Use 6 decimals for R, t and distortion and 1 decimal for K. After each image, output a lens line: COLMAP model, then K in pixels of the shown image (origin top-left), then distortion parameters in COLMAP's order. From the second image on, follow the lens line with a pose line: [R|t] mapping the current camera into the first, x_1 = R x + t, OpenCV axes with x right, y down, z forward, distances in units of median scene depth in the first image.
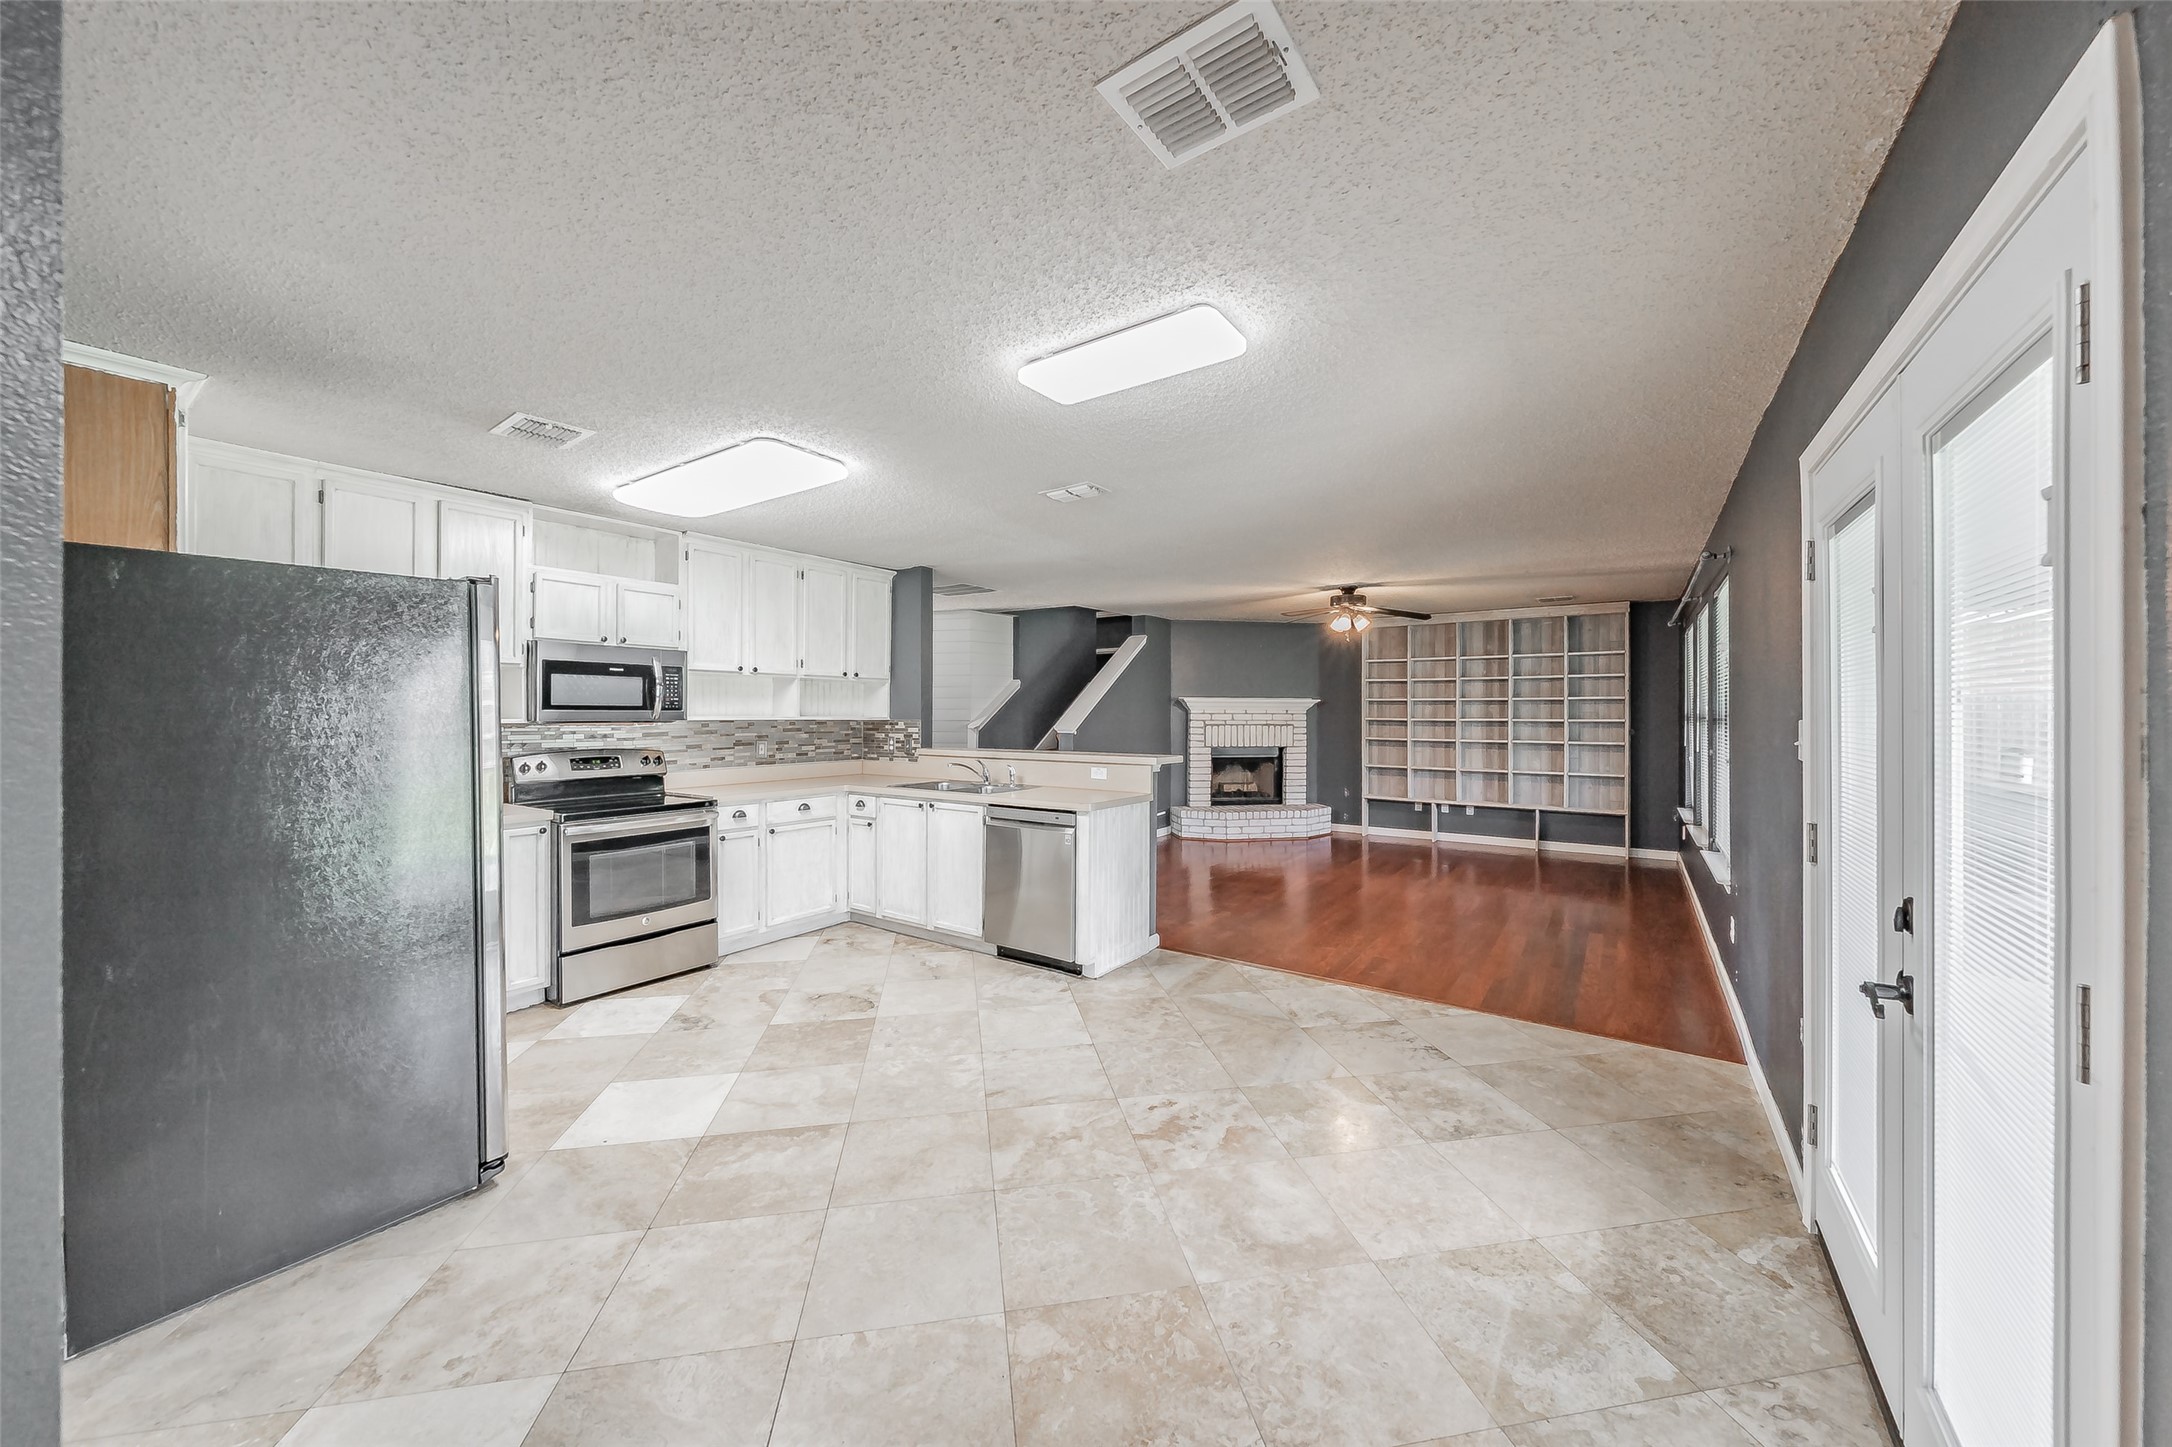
lens RADIAL K [[774.9, 0, 1081.6], [0, 774.9, 713.7], [0, 0, 1]] dist [-0.001355, -0.000207]
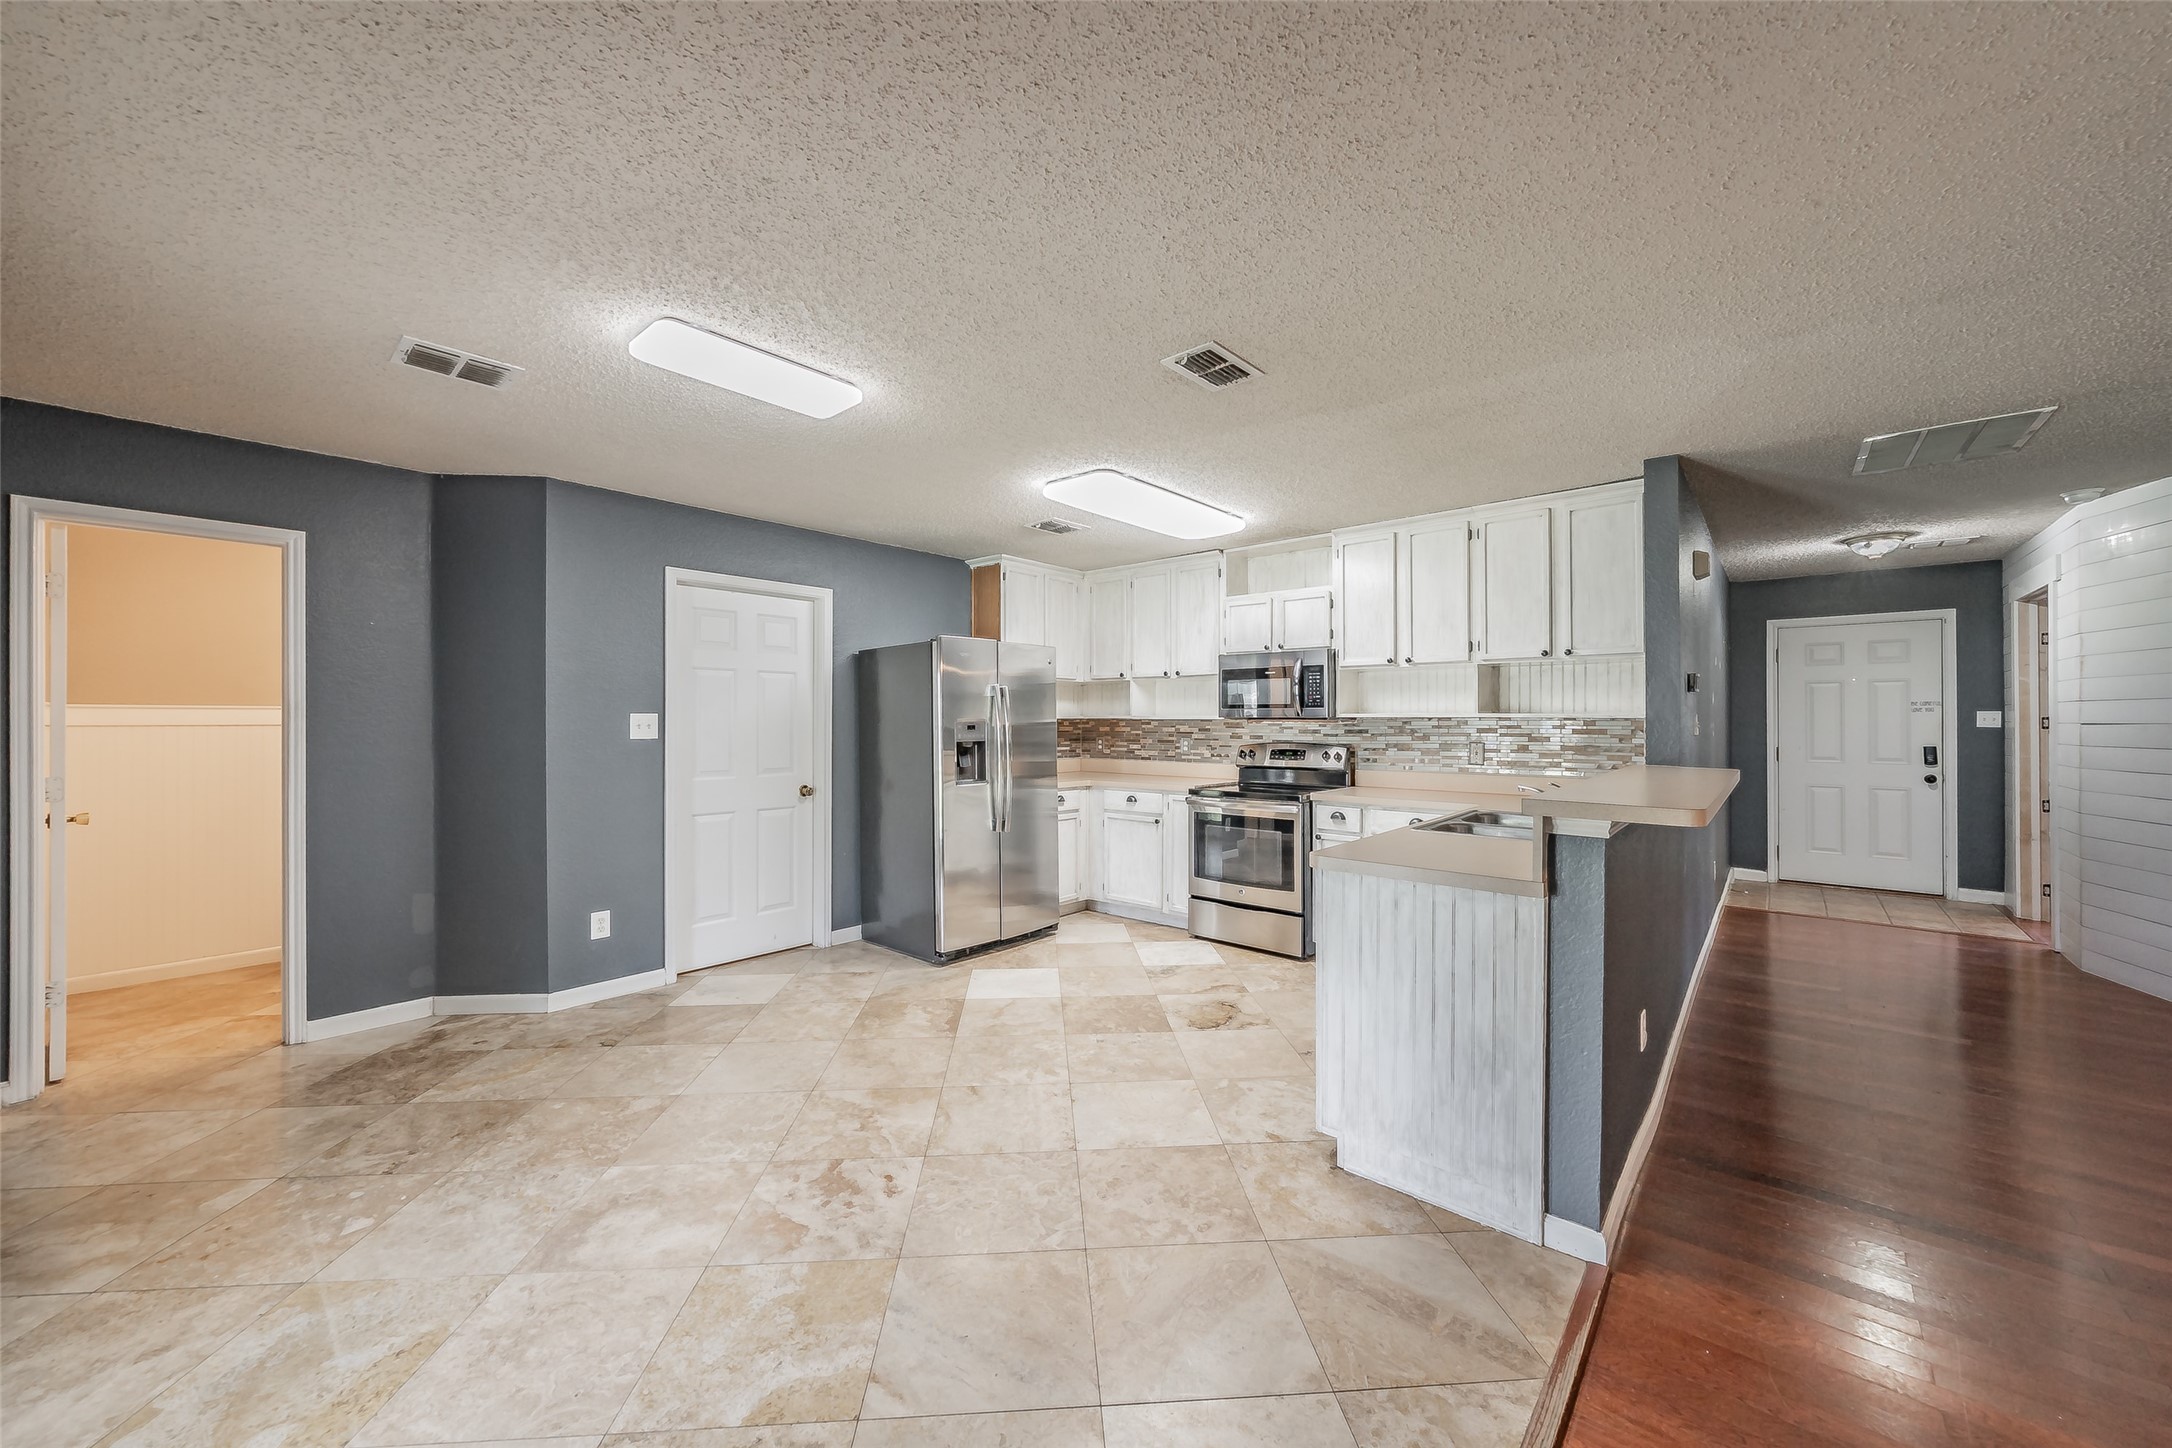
lens RADIAL K [[806.8, 0, 1098.8], [0, 806.8, 717.1], [0, 0, 1]] dist [0.000486, 0.000006]
pose [[-0.104994, -0.003925, -0.994465, 0.594448], [0.000362, 0.999992, -0.003985, 0.012835], [0.994473, -0.000779, -0.104991, 0.842203]]
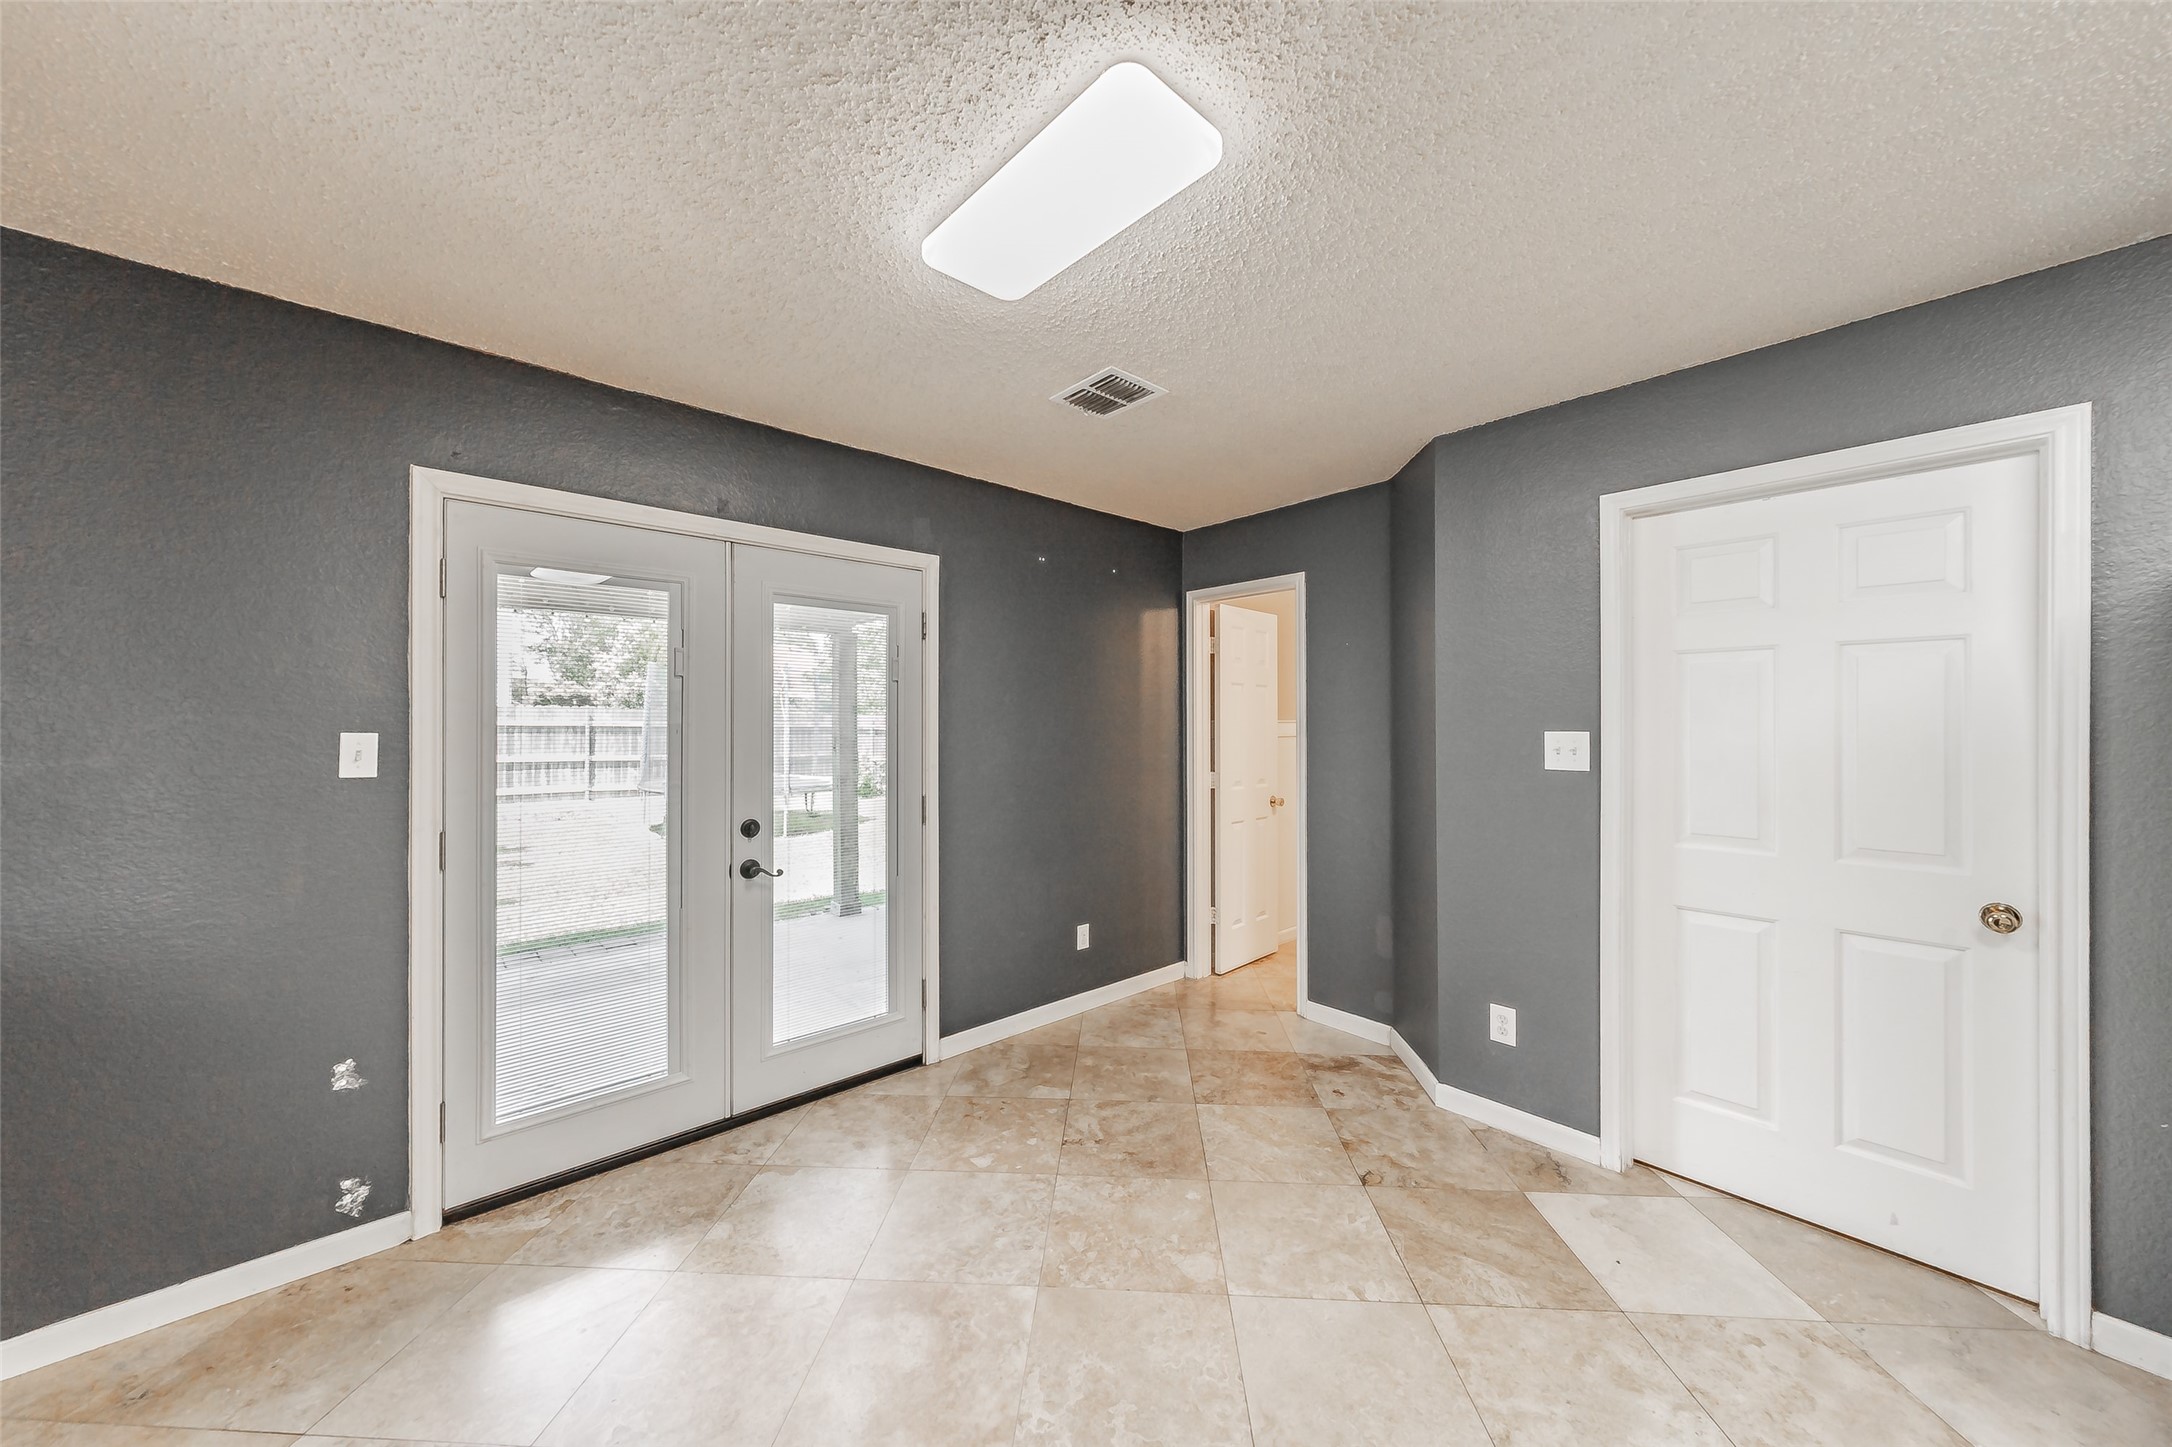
lens RADIAL K [[747.2, 0, 1077.9], [0, 747.2, 721.2], [0, 0, 1]] dist [-0.000235, -0.000016]
pose [[-0.972020, 0.002240, 0.234886, -0.059419], [0.001528, 0.999994, -0.003210, -0.002025], [-0.234892, -0.002761, -0.972018, 0.860181]]
